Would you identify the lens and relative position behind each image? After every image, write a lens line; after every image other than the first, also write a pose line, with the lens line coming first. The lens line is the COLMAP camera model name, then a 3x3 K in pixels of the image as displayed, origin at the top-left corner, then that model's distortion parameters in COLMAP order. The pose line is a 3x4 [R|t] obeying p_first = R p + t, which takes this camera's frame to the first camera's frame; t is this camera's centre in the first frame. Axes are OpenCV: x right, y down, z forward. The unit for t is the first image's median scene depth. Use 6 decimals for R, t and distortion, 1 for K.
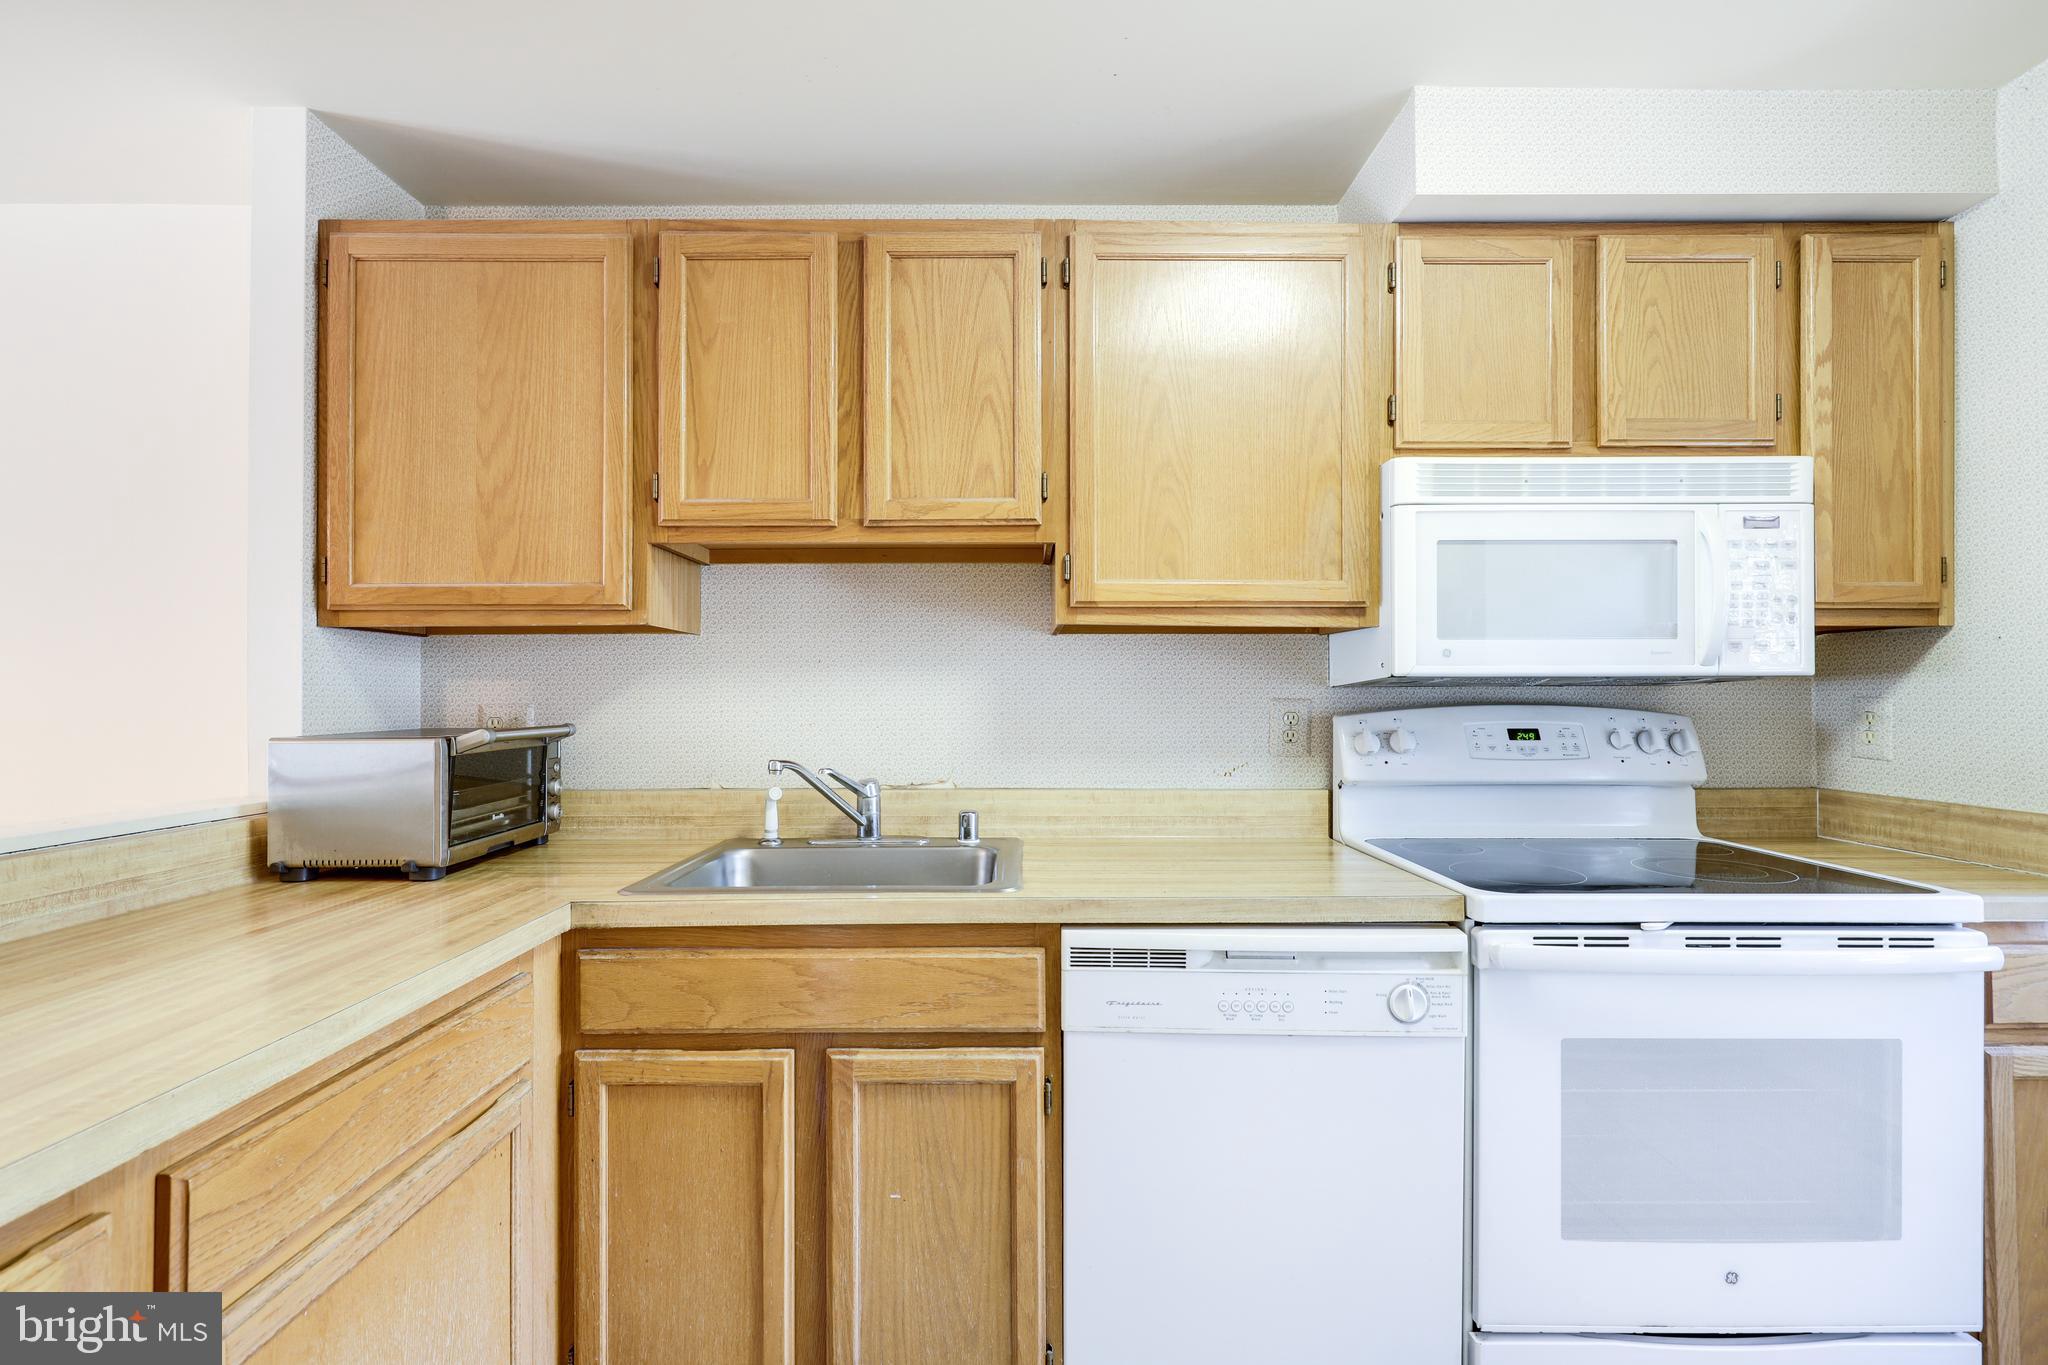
lens RADIAL K [[927.7, 0, 1025.2], [0, 927.7, 684.7], [0, 0, 1]] dist [0.003778, -0.000878]
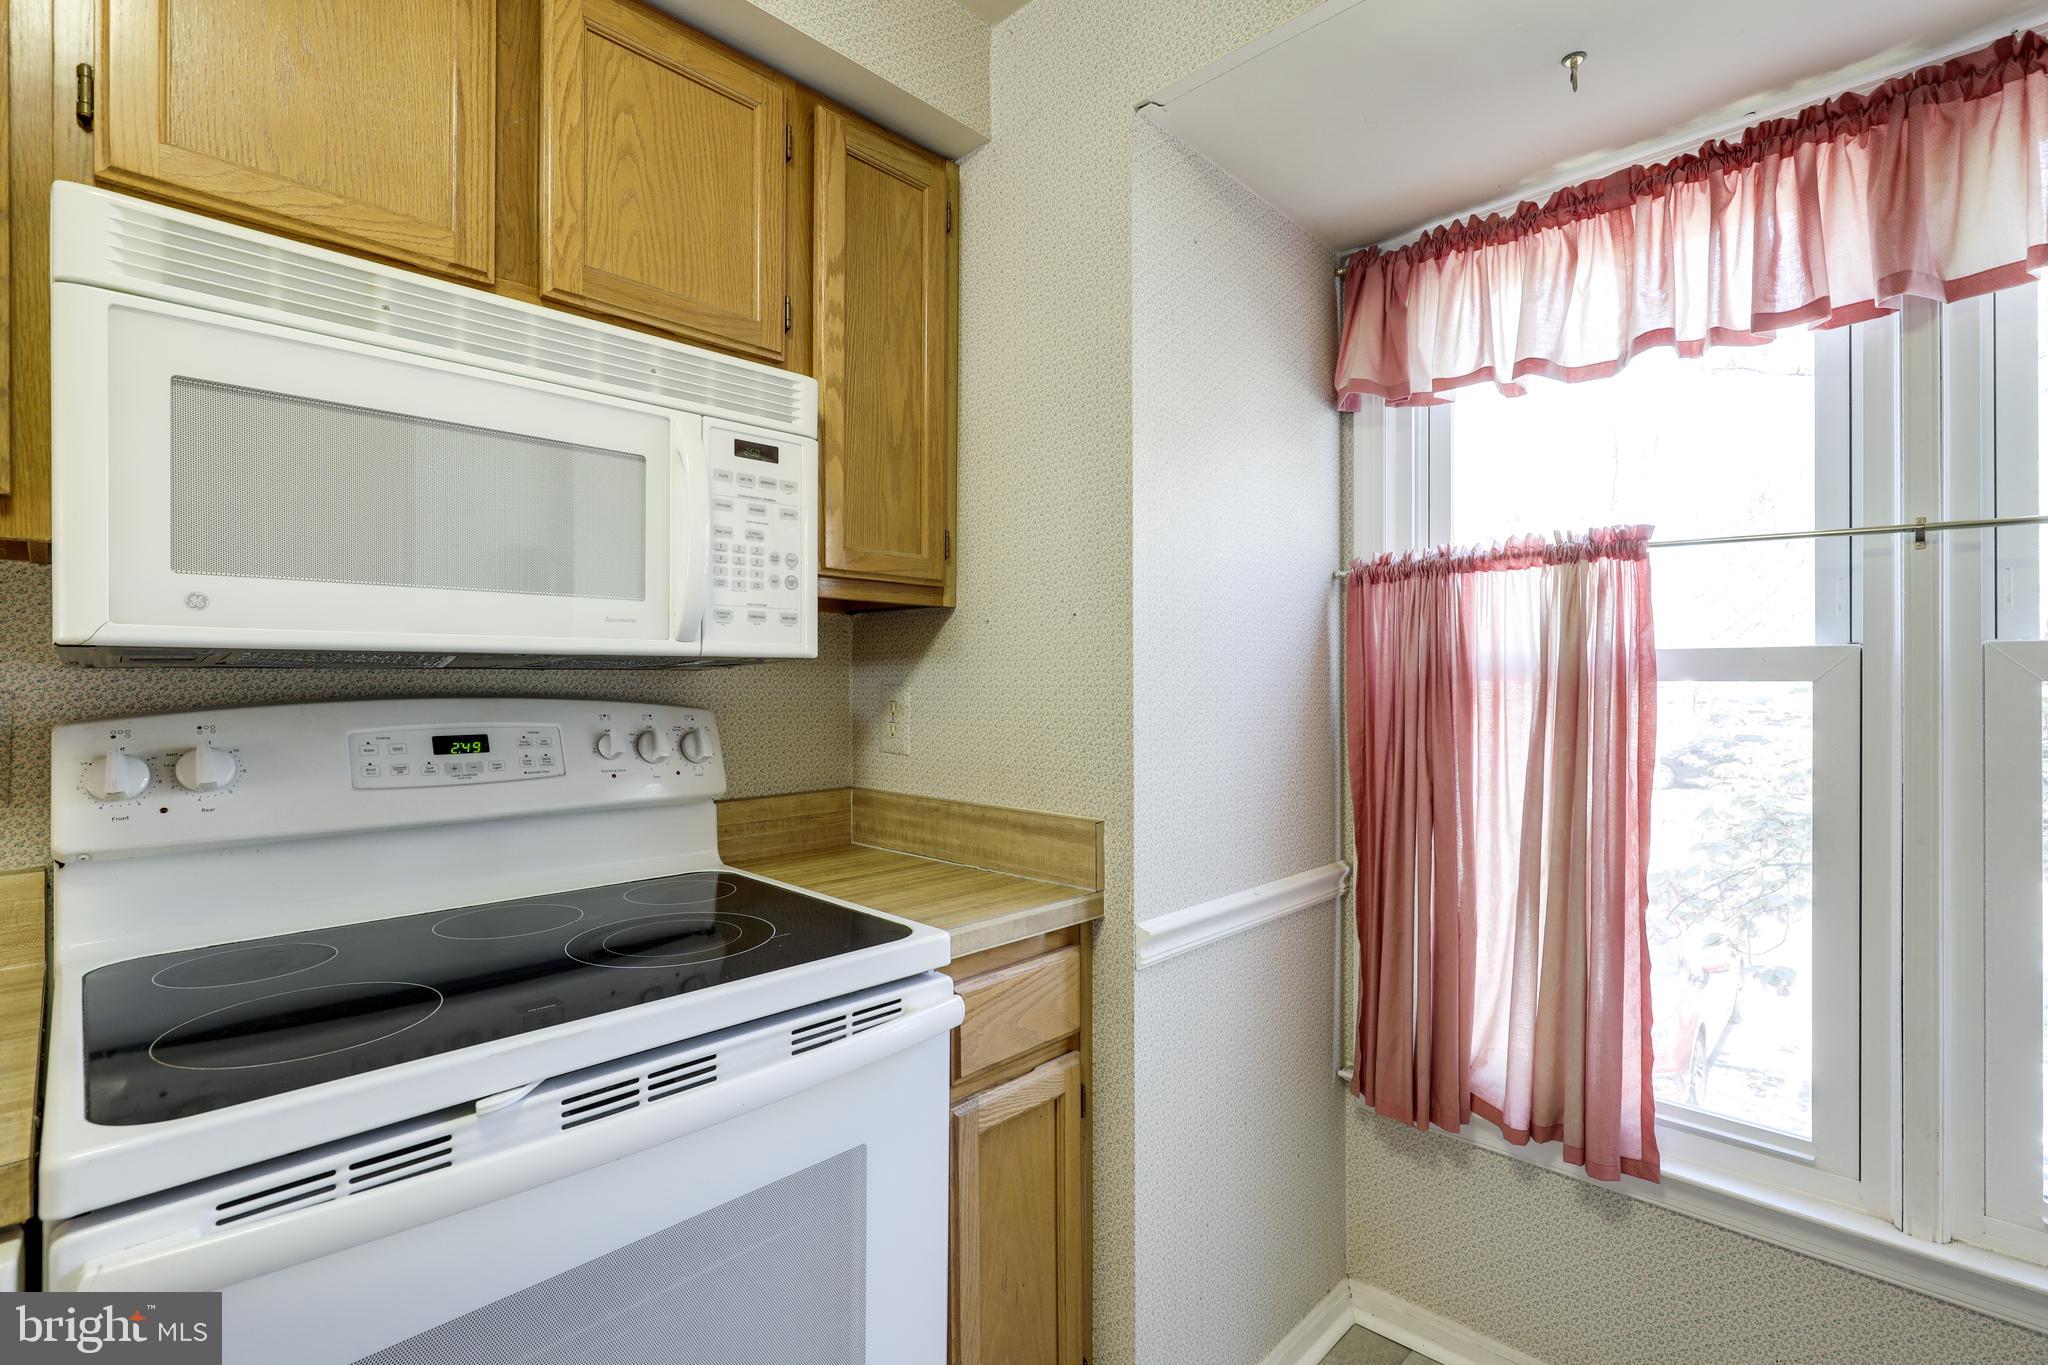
lens RADIAL K [[927.7, 0, 1028.1], [0, 927.7, 682.6], [0, 0, 1]] dist [0.003778, -0.000878]
pose [[0.699982, -0.000581, 0.714160, 0.396739], [-0.009001, 0.999913, 0.009636, 0.001419], [-0.714104, -0.013173, 0.699916, 0.308895]]
